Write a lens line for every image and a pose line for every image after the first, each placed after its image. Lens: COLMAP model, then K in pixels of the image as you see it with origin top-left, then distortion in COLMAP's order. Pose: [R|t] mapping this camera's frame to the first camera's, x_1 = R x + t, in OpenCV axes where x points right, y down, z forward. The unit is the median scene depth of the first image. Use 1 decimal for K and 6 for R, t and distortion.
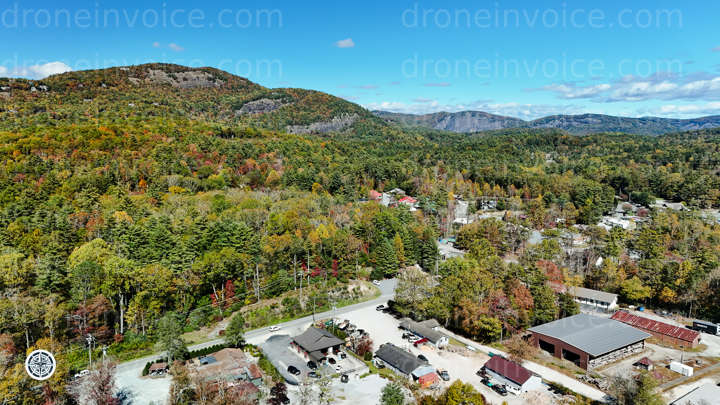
lens RADIAL K [[522.6, 0, 358.5], [0, 522.6, 197.2], [0, 0, 1]] dist [0.084607, -0.083330]
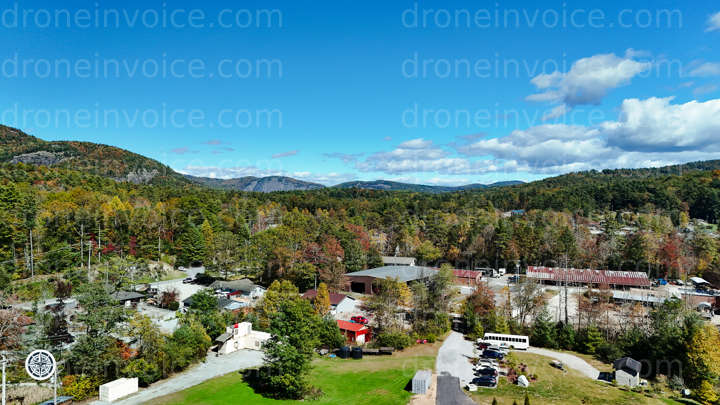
lens RADIAL K [[522.6, 0, 356.5], [0, 522.6, 199.9], [0, 0, 1]] dist [0.084607, -0.083330]
pose [[0.935854, -0.000823, 0.352387, -0.006181], [0.047825, 0.991042, -0.124697, 0.186671], [-0.349128, 0.133551, 0.927510, 0.022376]]
